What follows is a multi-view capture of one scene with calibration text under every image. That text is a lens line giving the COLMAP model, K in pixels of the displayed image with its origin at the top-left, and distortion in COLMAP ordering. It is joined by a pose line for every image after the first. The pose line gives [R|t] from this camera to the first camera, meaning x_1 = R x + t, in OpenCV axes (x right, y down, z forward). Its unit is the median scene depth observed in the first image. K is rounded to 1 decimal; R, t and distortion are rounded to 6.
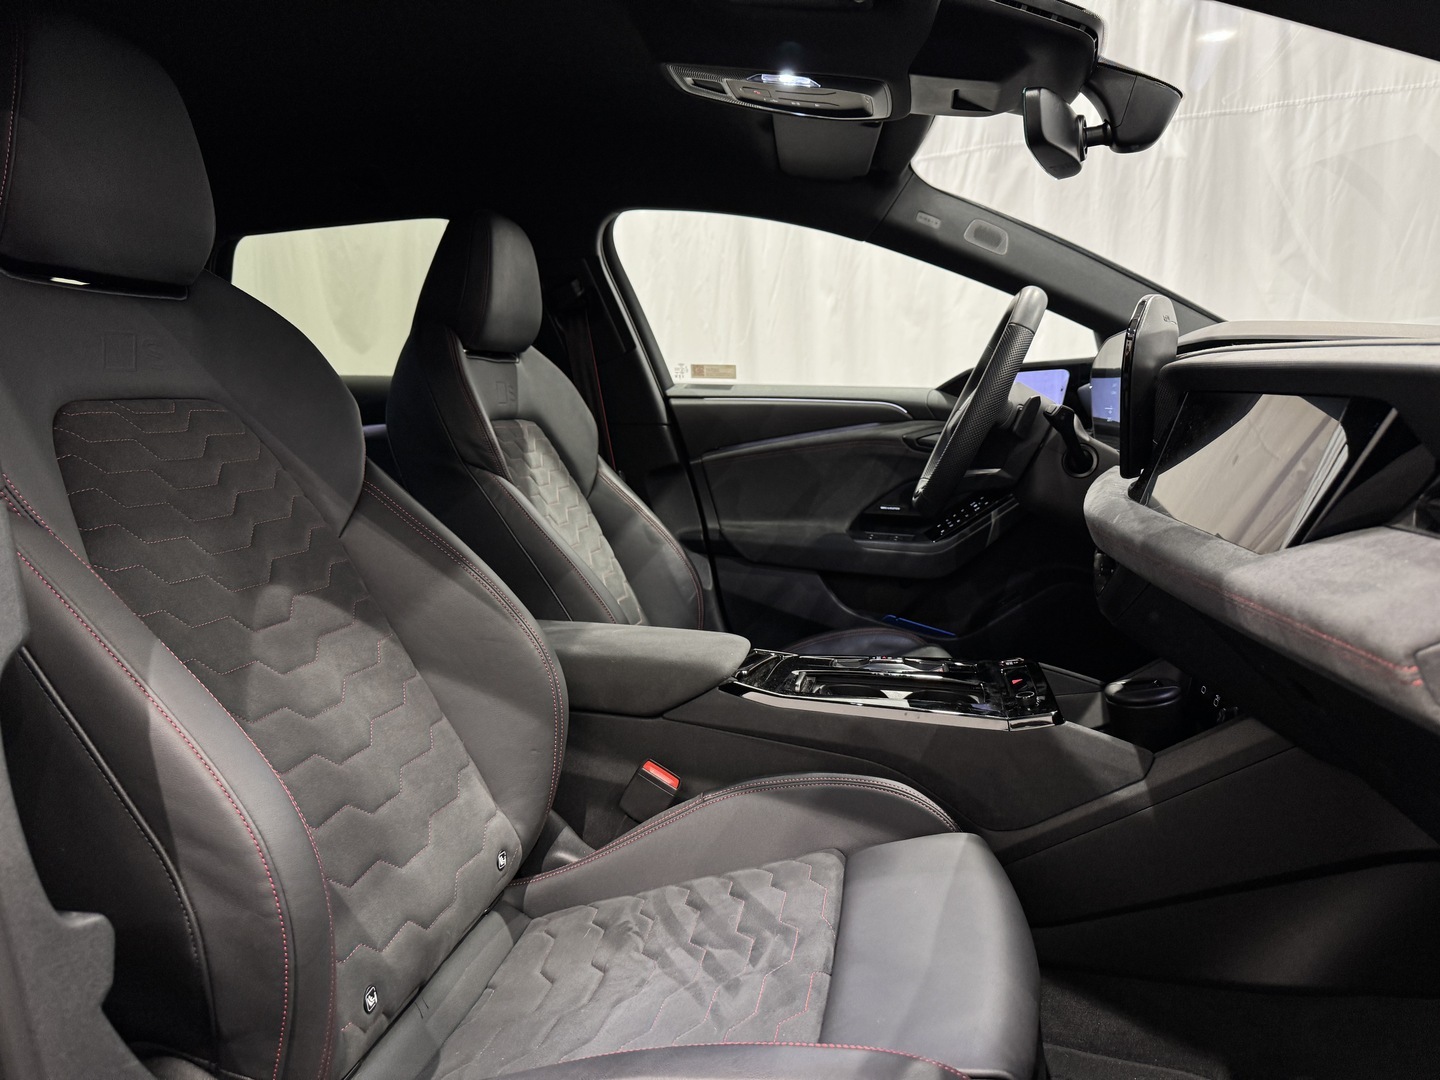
lens RADIAL K [[1013.0, 0, 719.4], [0, 1013.0, 548.0], [0, 0, 1]] dist [0.028049, -0.032809]
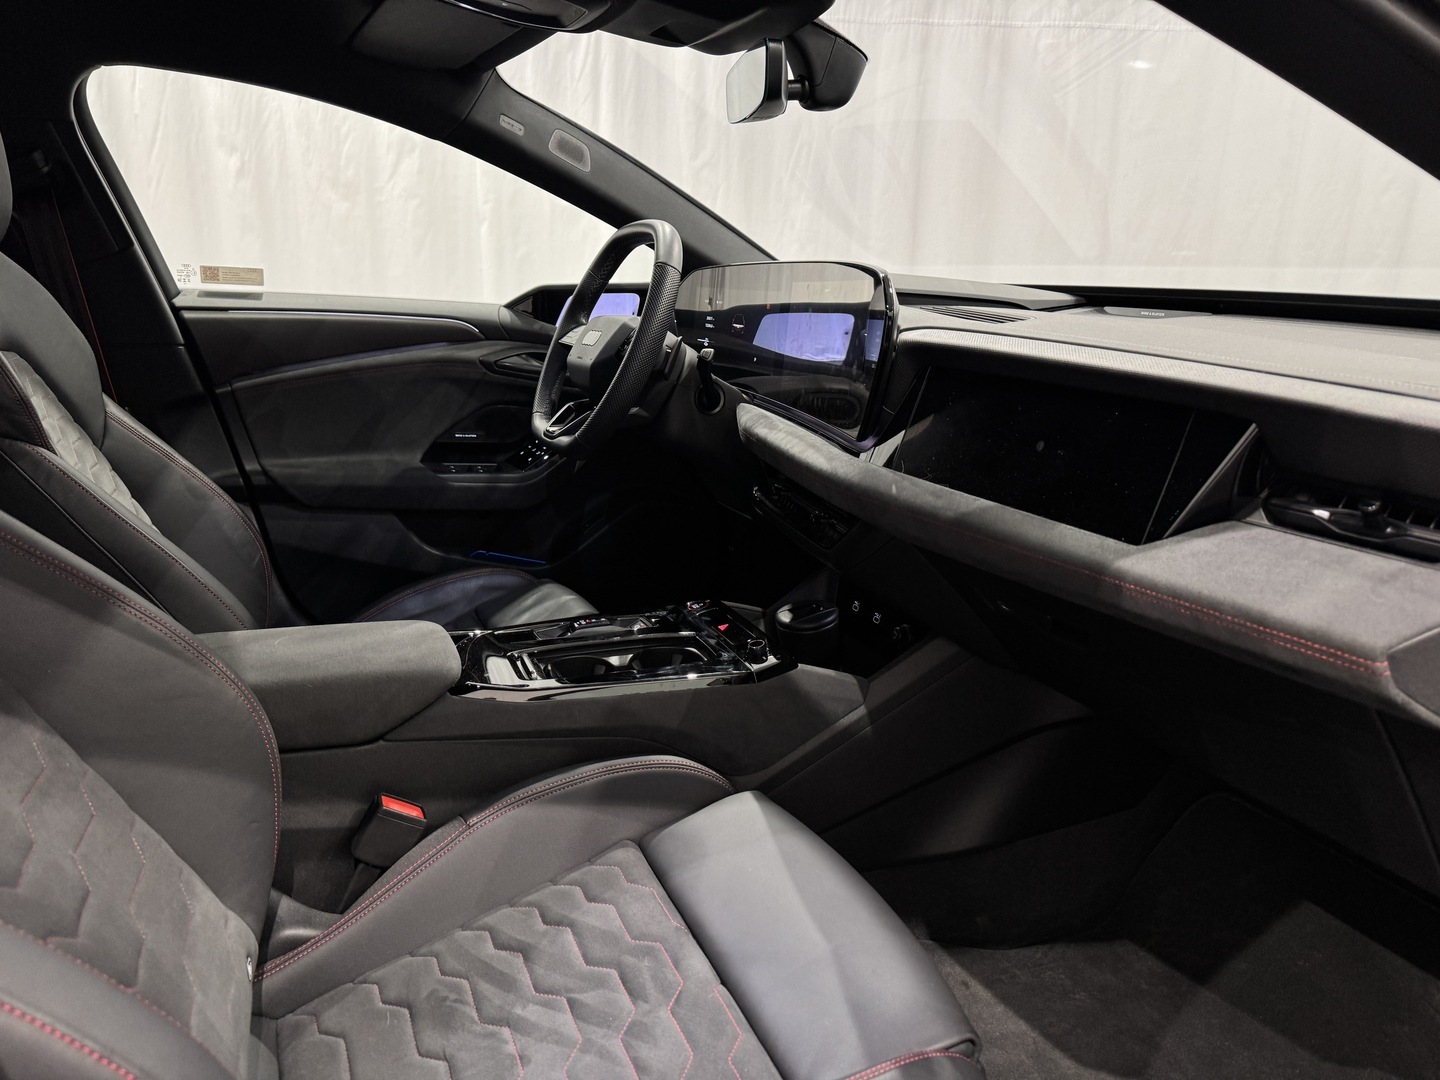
lens RADIAL K [[1013.0, 0, 723.1], [0, 1013.0, 542.2], [0, 0, 1]] dist [0.028049, -0.032809]
pose [[0.827898, -0.114835, 0.548997, -0.181737], [0.048932, 0.989872, 0.133263, -0.063353], [-0.558740, -0.083465, 0.825132, 0.106295]]
